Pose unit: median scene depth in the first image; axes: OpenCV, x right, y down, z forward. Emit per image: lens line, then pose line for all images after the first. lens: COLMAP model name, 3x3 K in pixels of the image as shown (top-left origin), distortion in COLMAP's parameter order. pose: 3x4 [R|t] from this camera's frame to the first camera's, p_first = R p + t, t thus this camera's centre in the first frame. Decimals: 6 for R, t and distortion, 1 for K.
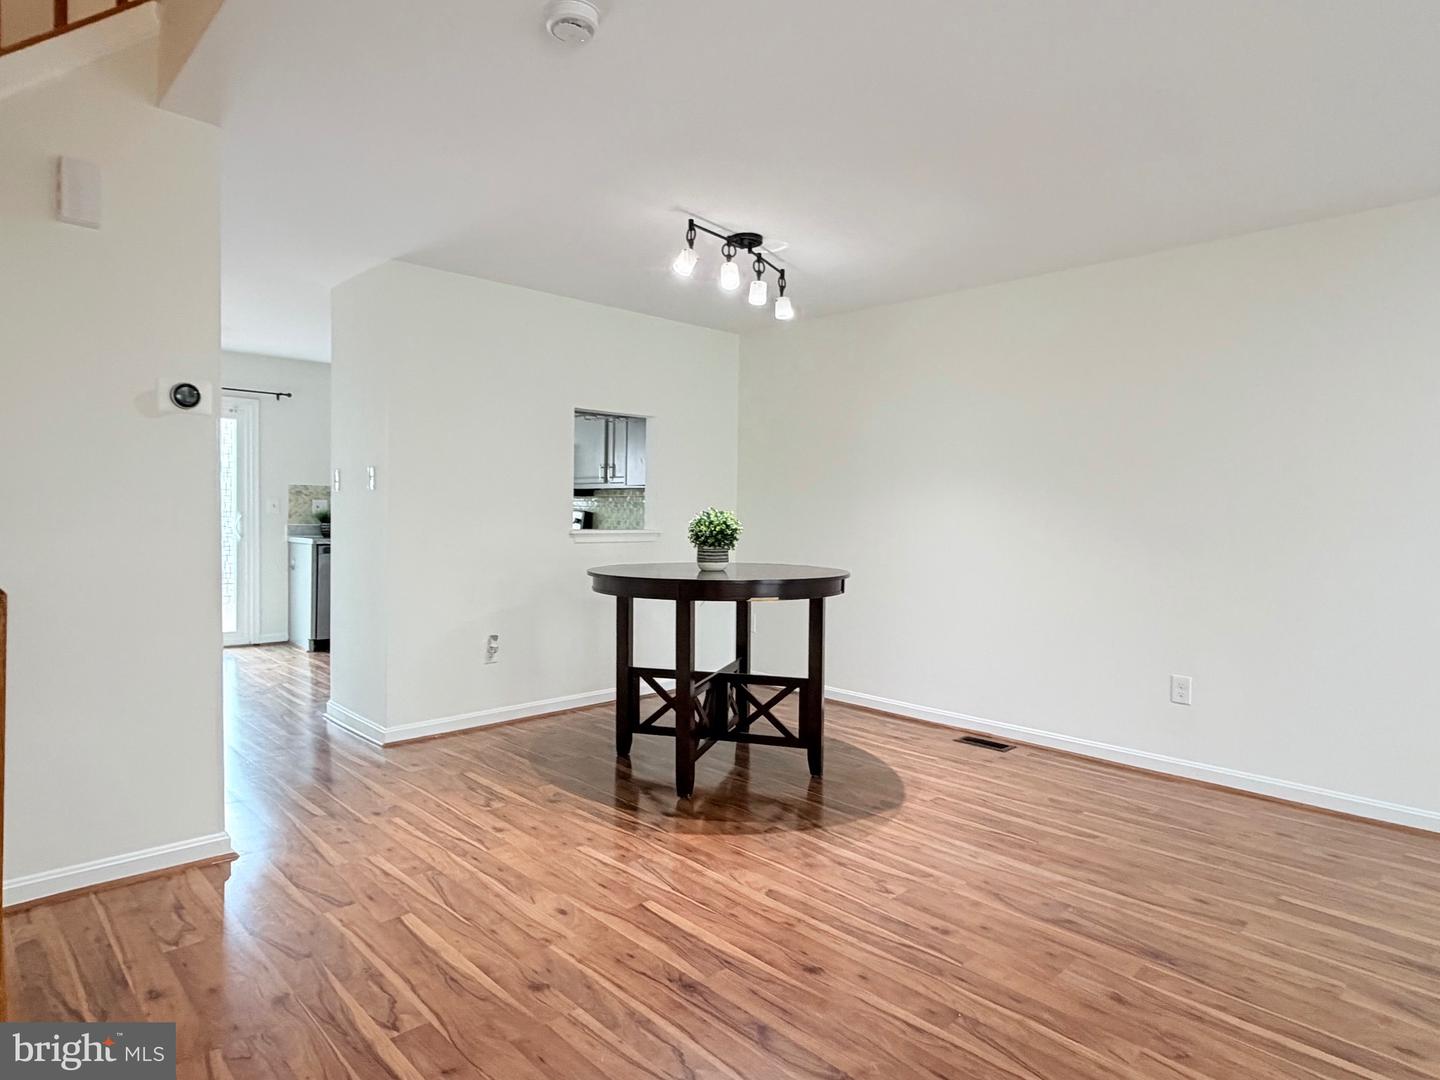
lens RADIAL K [[823.4, 0, 714.1], [0, 823.4, 540.7], [0, 0, 1]] dist [-0.001353, 0.000045]
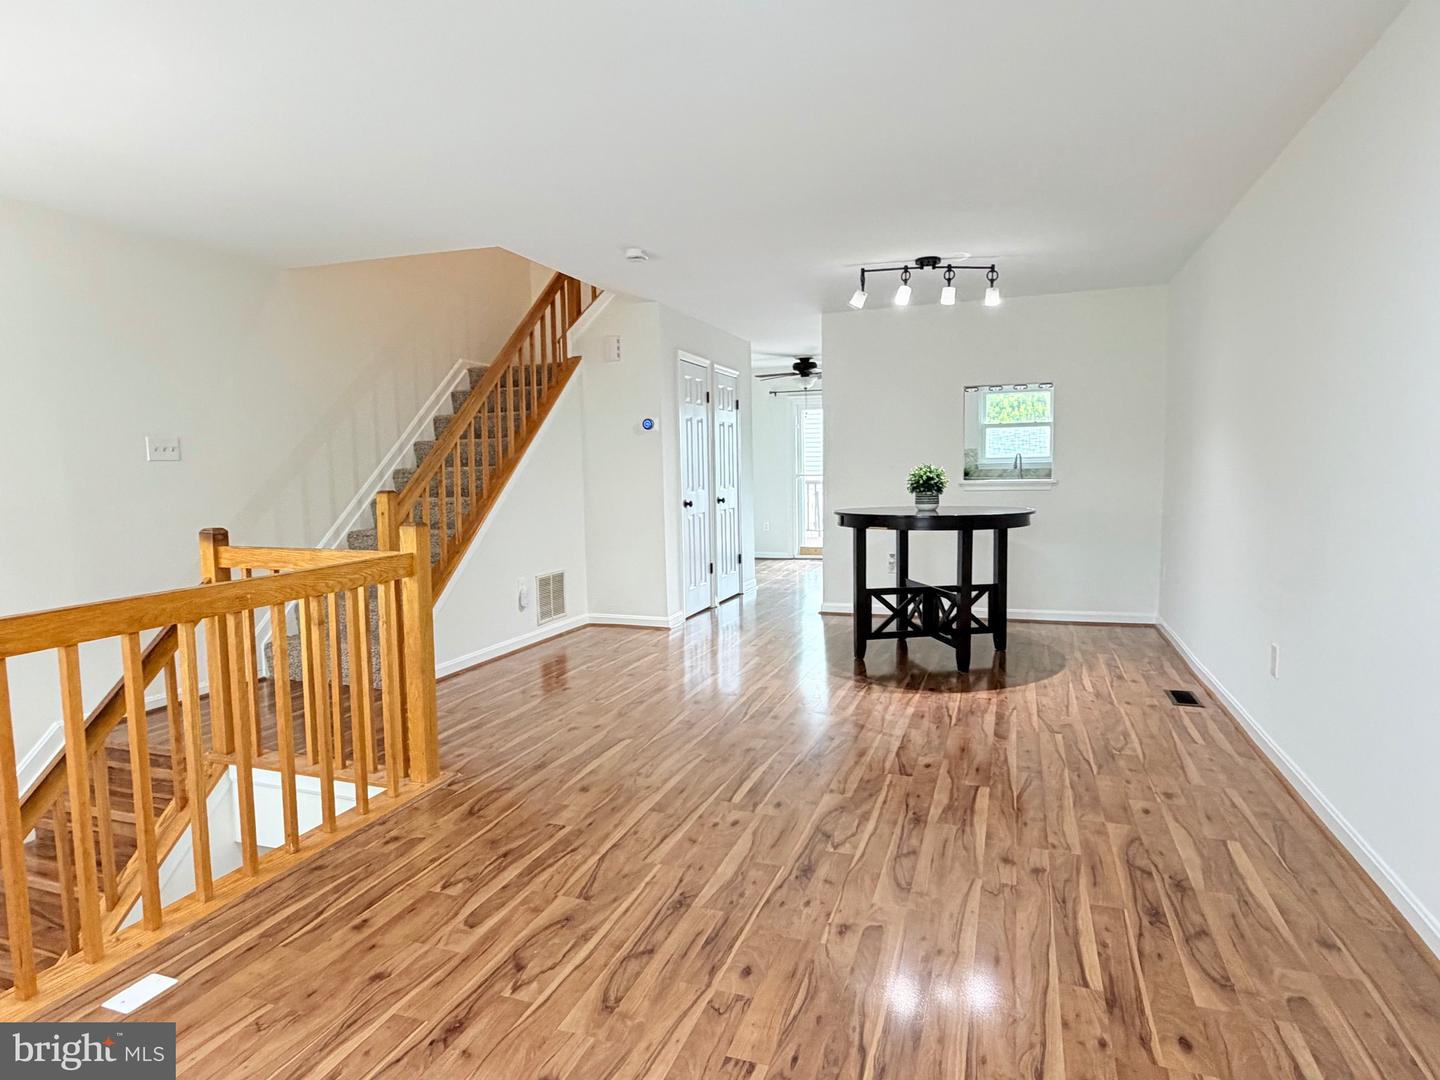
lens RADIAL K [[823.4, 0, 720.7], [0, 823.4, 540.3], [0, 0, 1]] dist [-0.001353, 0.000045]
pose [[0.451665, 0.056856, -0.890374, 1.151967], [-0.004063, 0.998088, 0.061673, 0.003320], [0.892178, -0.024238, 0.451033, 0.096484]]
